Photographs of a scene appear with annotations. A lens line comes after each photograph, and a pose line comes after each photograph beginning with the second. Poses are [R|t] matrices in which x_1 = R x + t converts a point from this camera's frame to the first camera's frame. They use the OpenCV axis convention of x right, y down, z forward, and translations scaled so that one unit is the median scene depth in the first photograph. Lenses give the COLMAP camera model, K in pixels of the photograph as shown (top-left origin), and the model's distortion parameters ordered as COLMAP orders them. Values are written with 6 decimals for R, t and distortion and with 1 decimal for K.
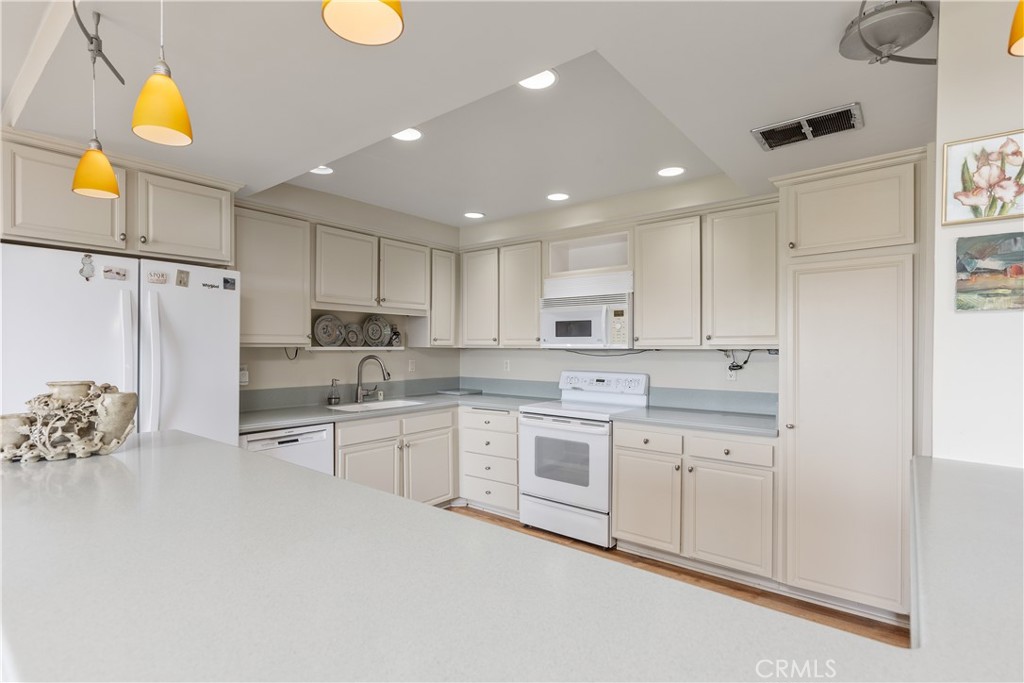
lens RADIAL K [[491.7, 0, 519.9], [0, 491.7, 352.0], [0, 0, 1]] dist [-0.005530, 0.000148]
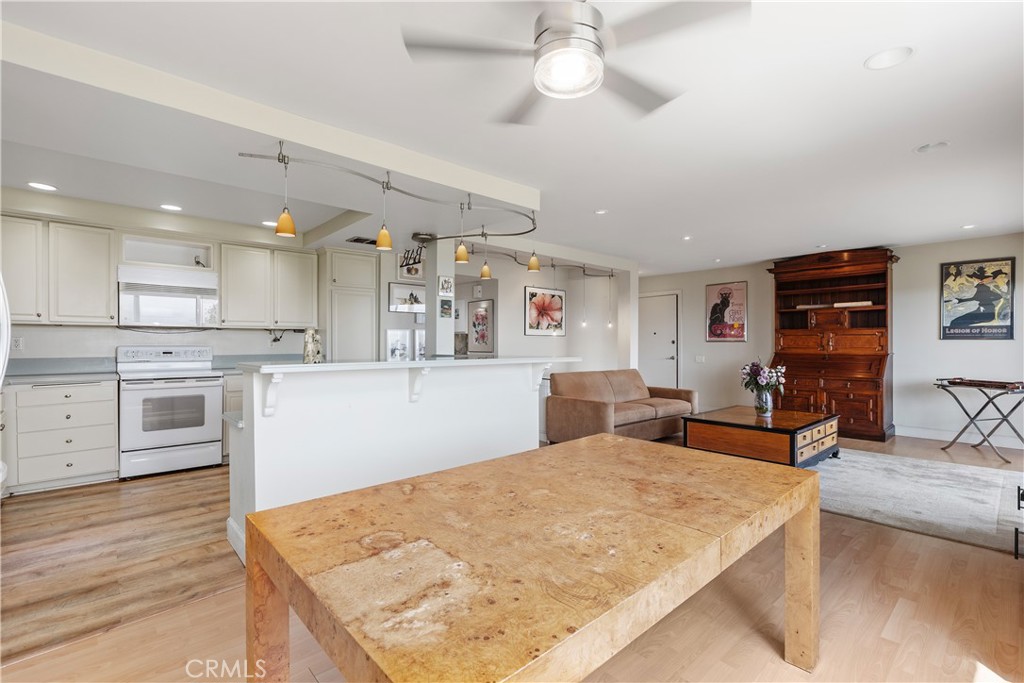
lens RADIAL K [[455.9, 0, 516.0], [0, 455.9, 340.5], [0, 0, 1]] dist [0.002028, -0.000458]
pose [[0.160177, 0.002753, 0.987085, -0.958387], [0.010358, 0.999936, -0.004470, 0.046410], [-0.987034, 0.010941, 0.160138, -0.078332]]
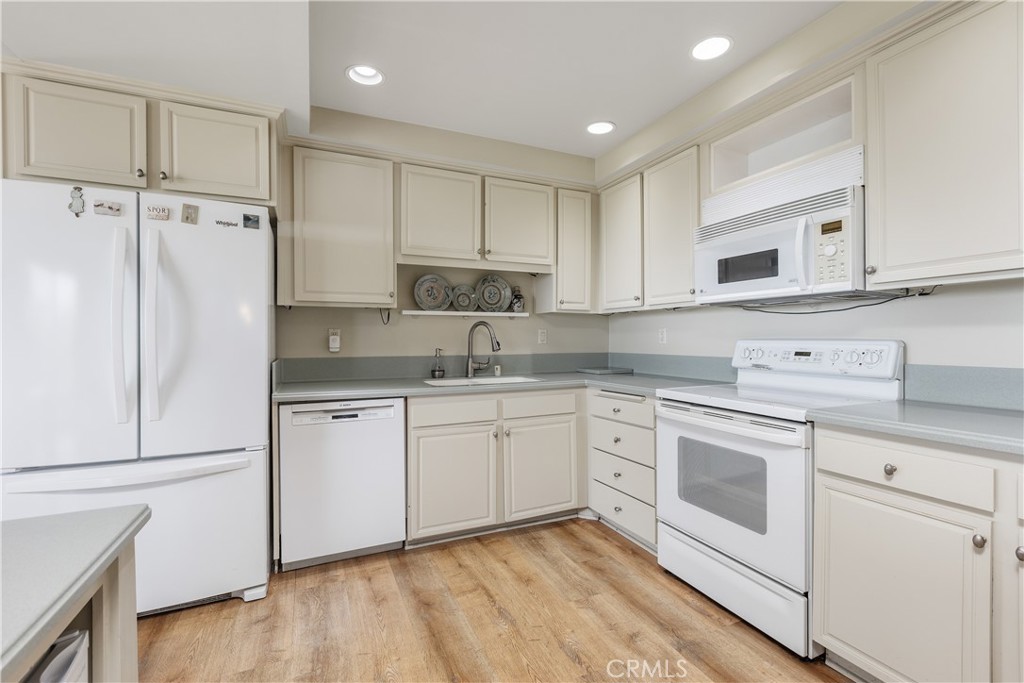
lens RADIAL K [[455.9, 0, 515.0], [0, 455.9, 340.5], [0, 0, 1]] dist [0.002028, -0.000458]
pose [[0.889452, -0.003375, -0.457016, 0.119034], [0.000704, 0.999982, -0.006015, 0.050912], [0.457028, 0.005029, 0.889438, 0.385214]]
